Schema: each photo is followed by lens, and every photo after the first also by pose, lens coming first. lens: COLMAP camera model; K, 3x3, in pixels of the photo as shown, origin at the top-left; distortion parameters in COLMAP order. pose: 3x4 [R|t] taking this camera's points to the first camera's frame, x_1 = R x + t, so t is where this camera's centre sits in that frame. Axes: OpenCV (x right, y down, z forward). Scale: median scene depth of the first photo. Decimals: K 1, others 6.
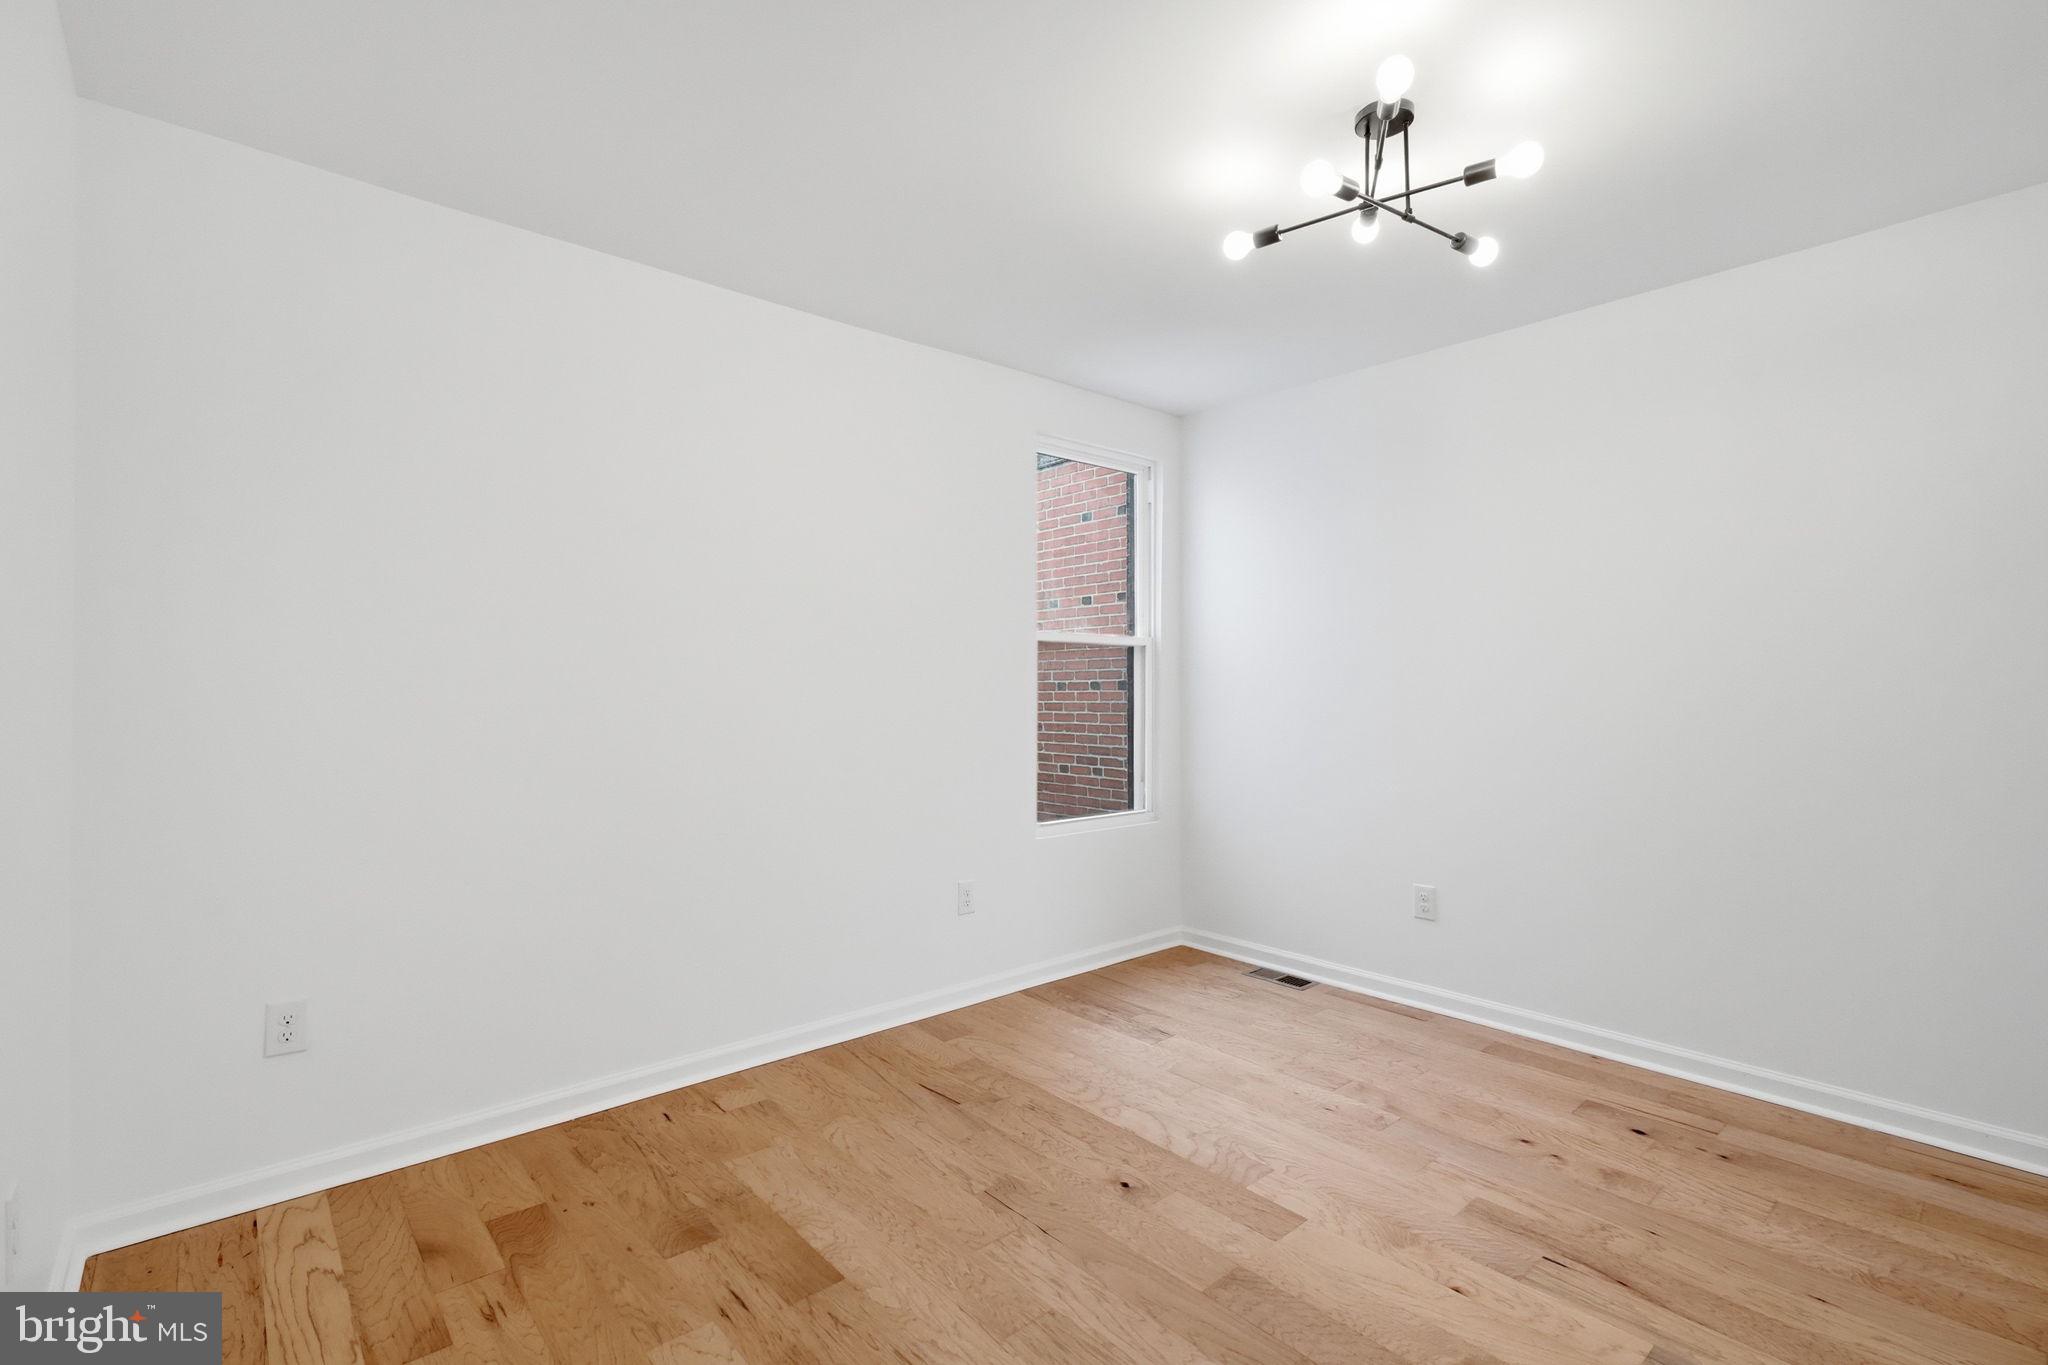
lens RADIAL K [[931.5, 0, 1025.6], [0, 931.5, 680.1], [0, 0, 1]] dist [0.000854, 0.000596]
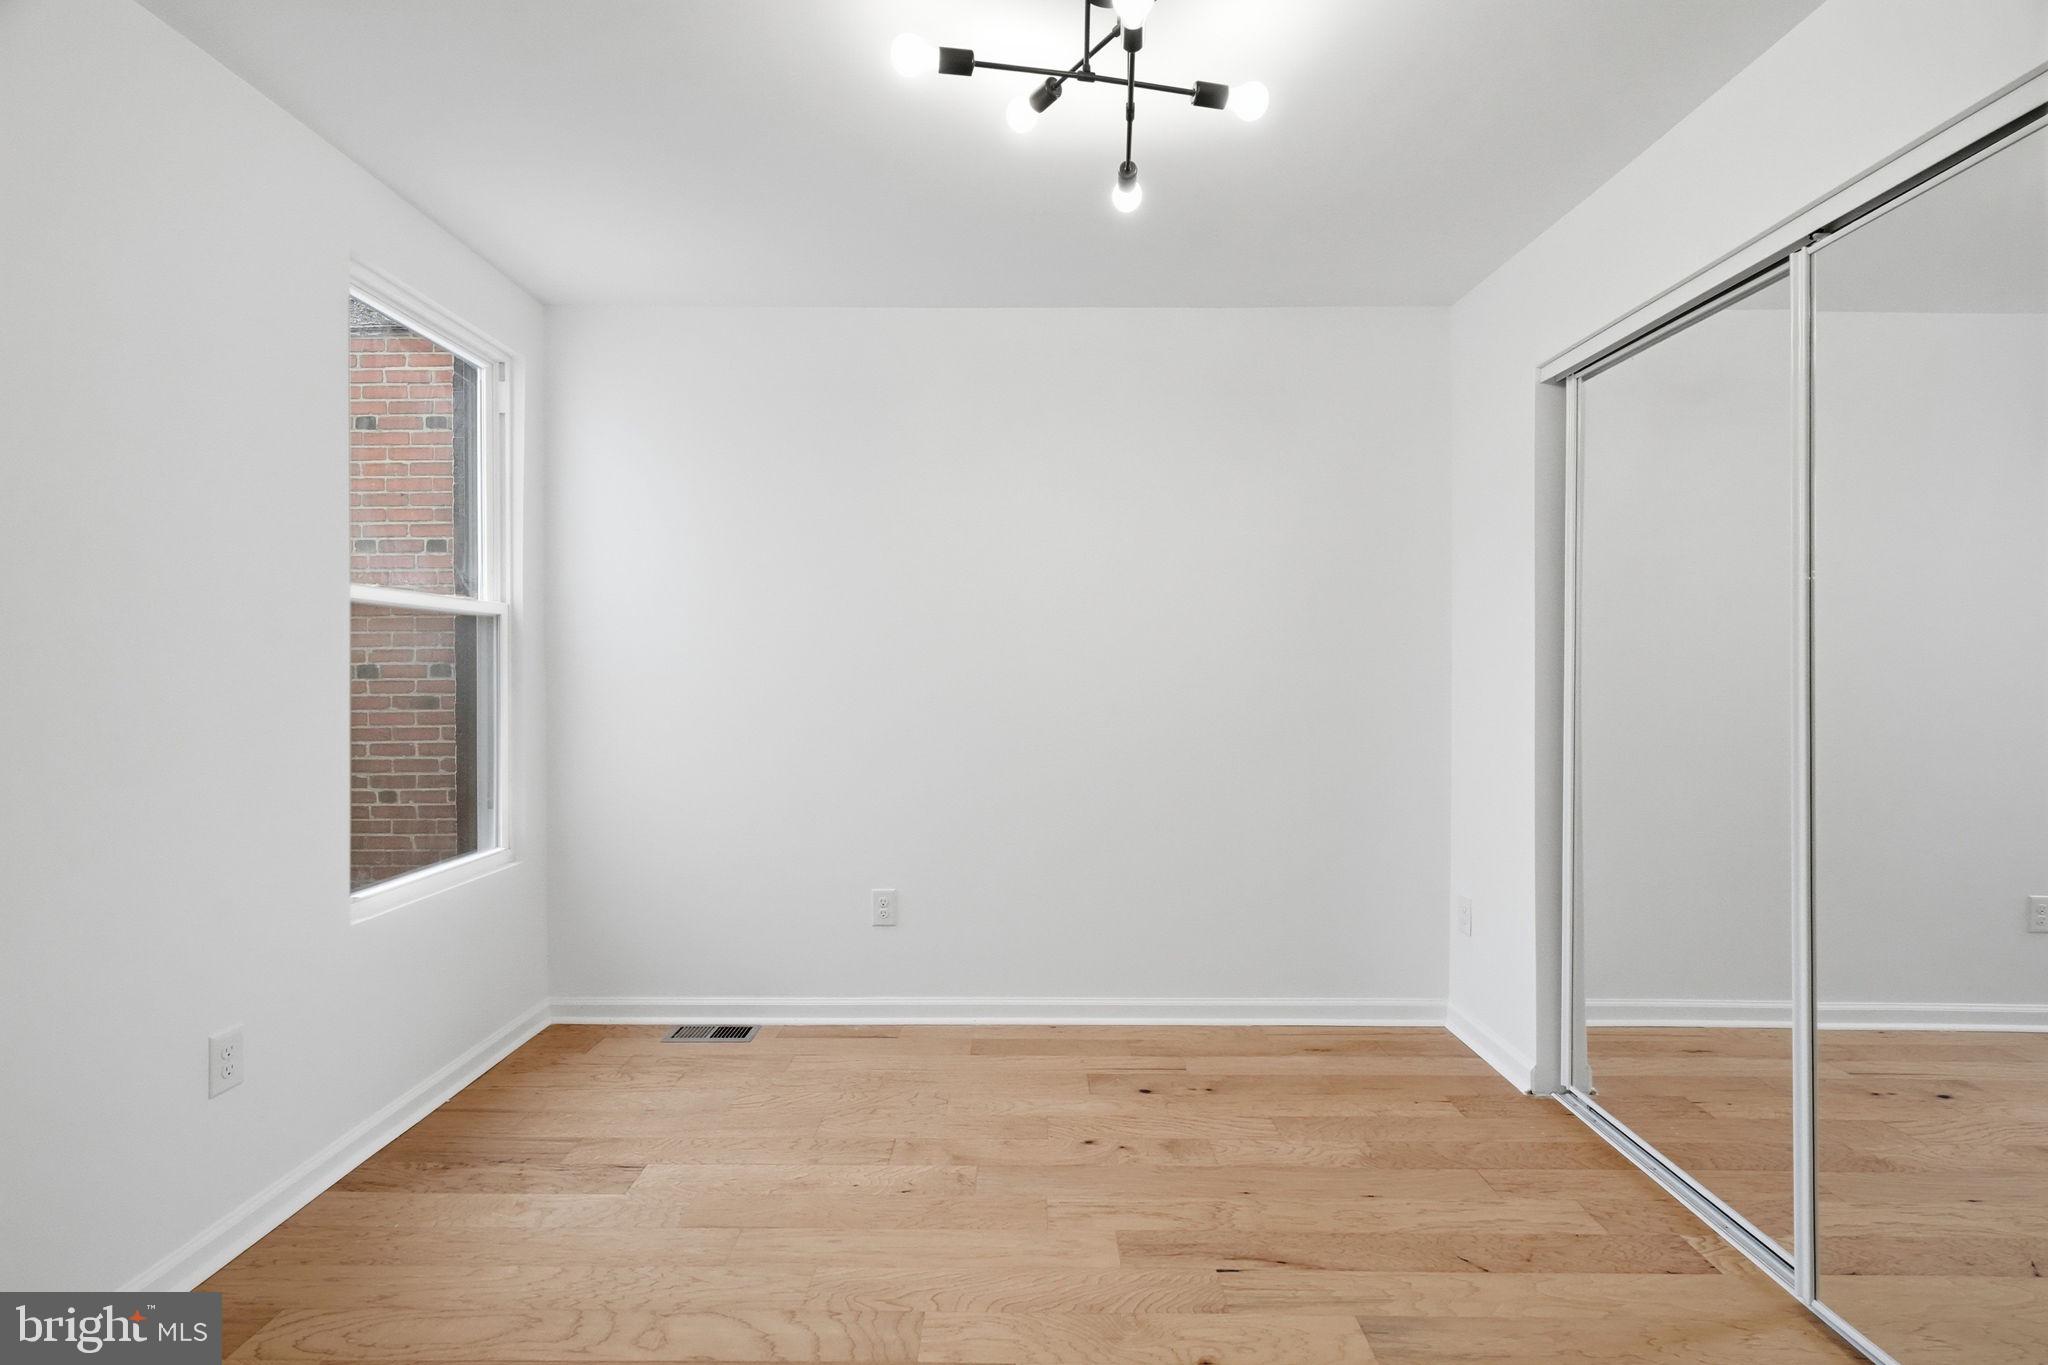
lens RADIAL K [[920.5, 0, 1026.6], [0, 920.5, 676.4], [0, 0, 1]] dist [0.000325, 0.000385]
pose [[0.665471, -0.006807, 0.746392, -0.182070], [-0.002937, 0.999927, 0.011739, -0.000689], [-0.746418, -0.010004, 0.665403, 0.346400]]
